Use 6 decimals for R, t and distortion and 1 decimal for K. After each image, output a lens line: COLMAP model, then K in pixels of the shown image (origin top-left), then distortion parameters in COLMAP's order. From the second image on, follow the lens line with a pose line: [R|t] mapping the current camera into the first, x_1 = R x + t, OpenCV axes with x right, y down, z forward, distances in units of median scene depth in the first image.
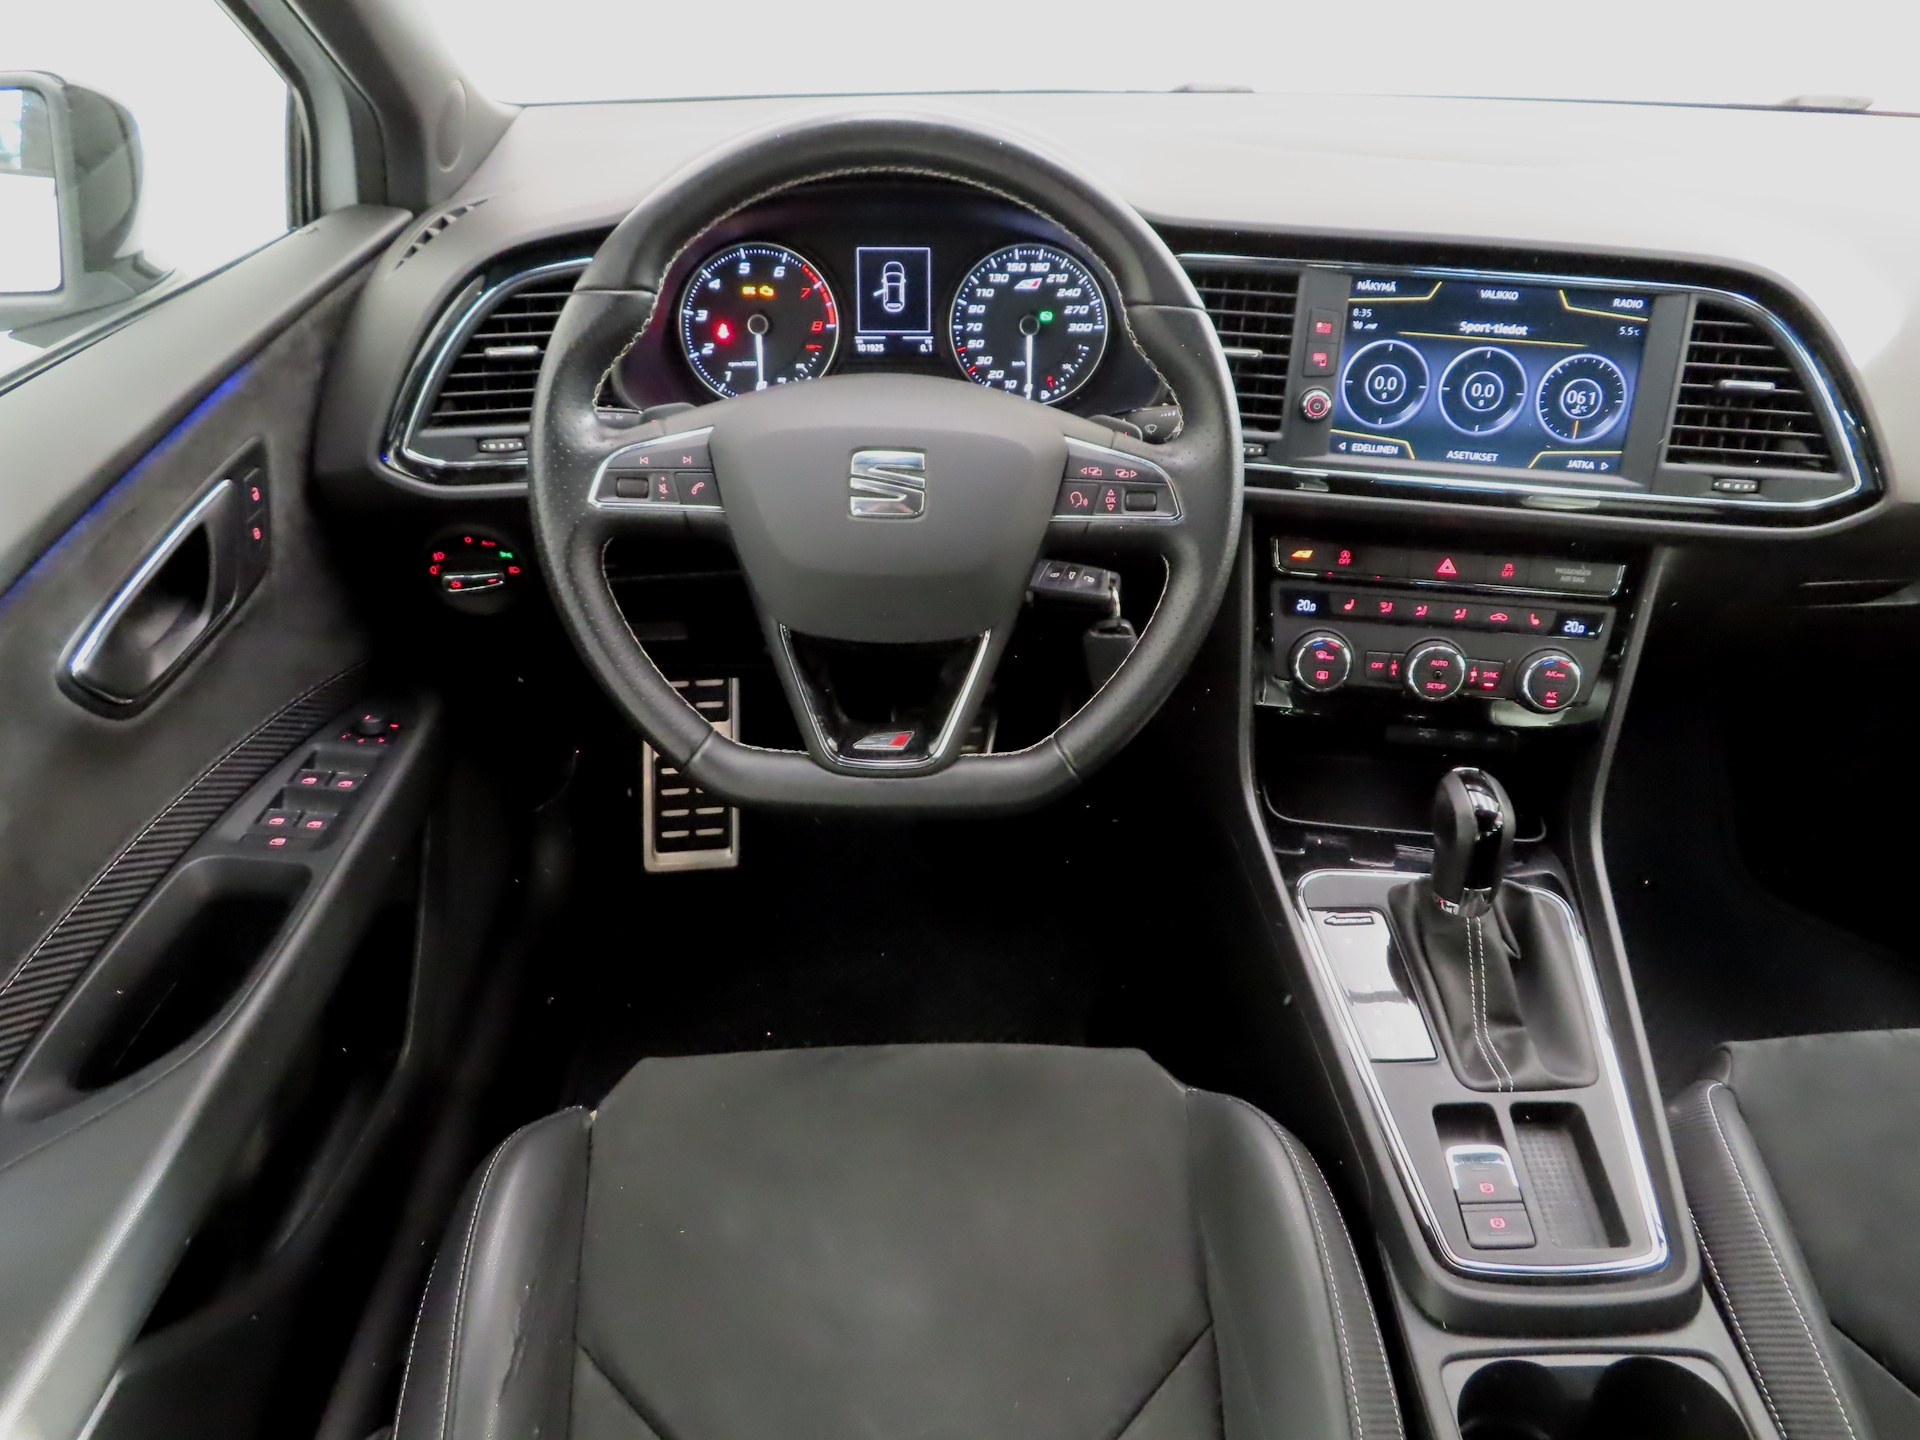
lens RADIAL K [[1375.6, 0, 960.0], [0, 1375.6, 720.0], [0, 0, 1]] dist [-0.004581, -0.000925]
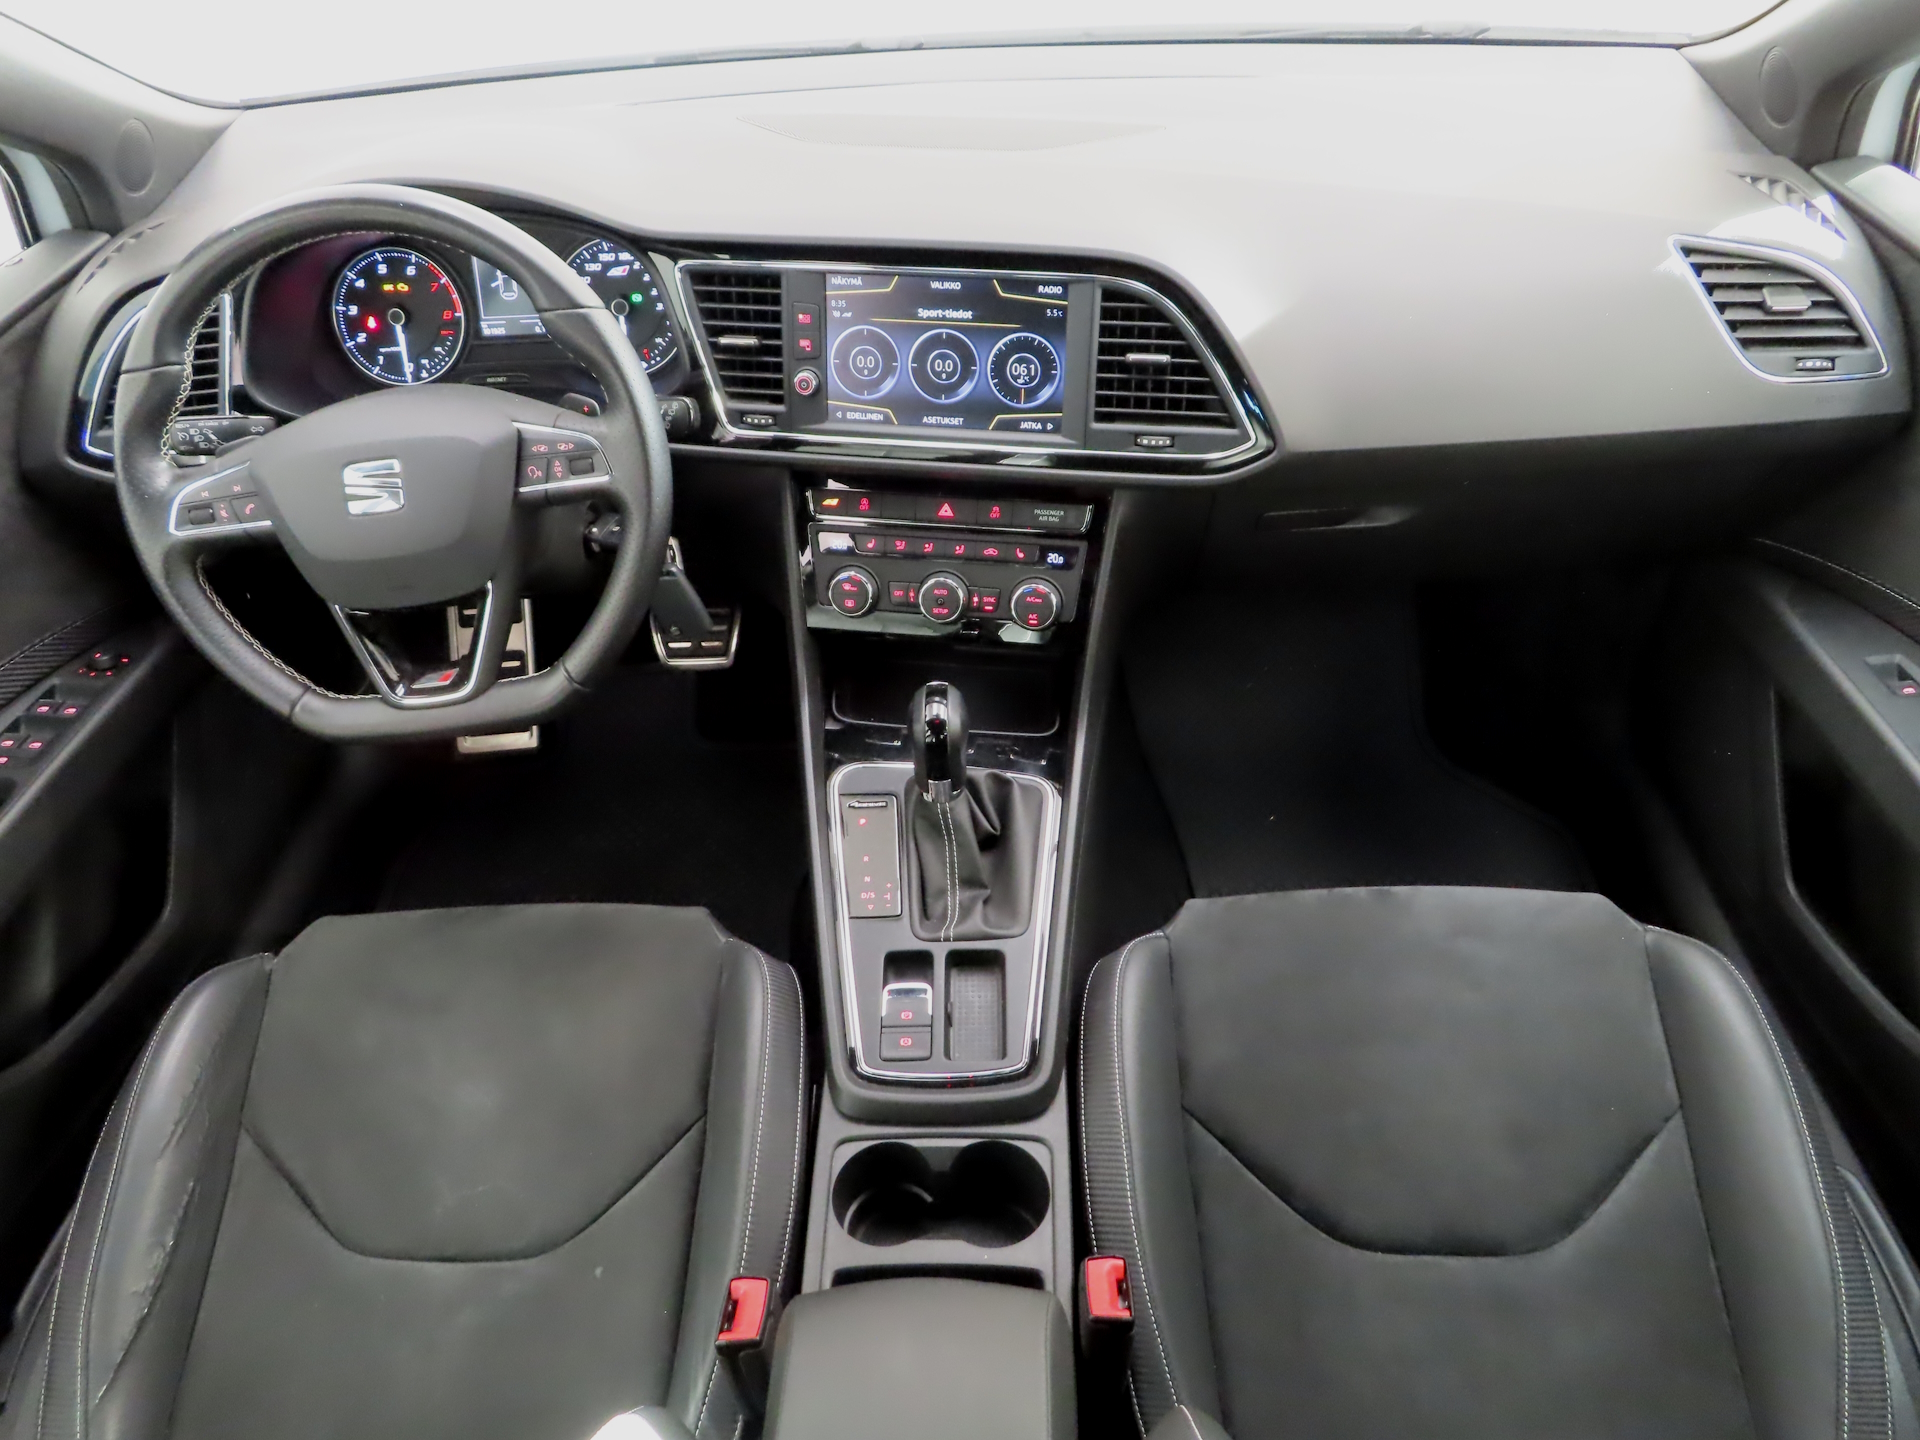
lens RADIAL K [[1375.6, 0, 960.0], [0, 1375.6, 720.0], [0, 0, 1]] dist [-0.004581, -0.000925]
pose [[0.996730, -0.015886, -0.079223, 0.483532], [0.025118, 0.992822, 0.116933, -0.074174], [0.076797, -0.118541, 0.989975, -0.212454]]
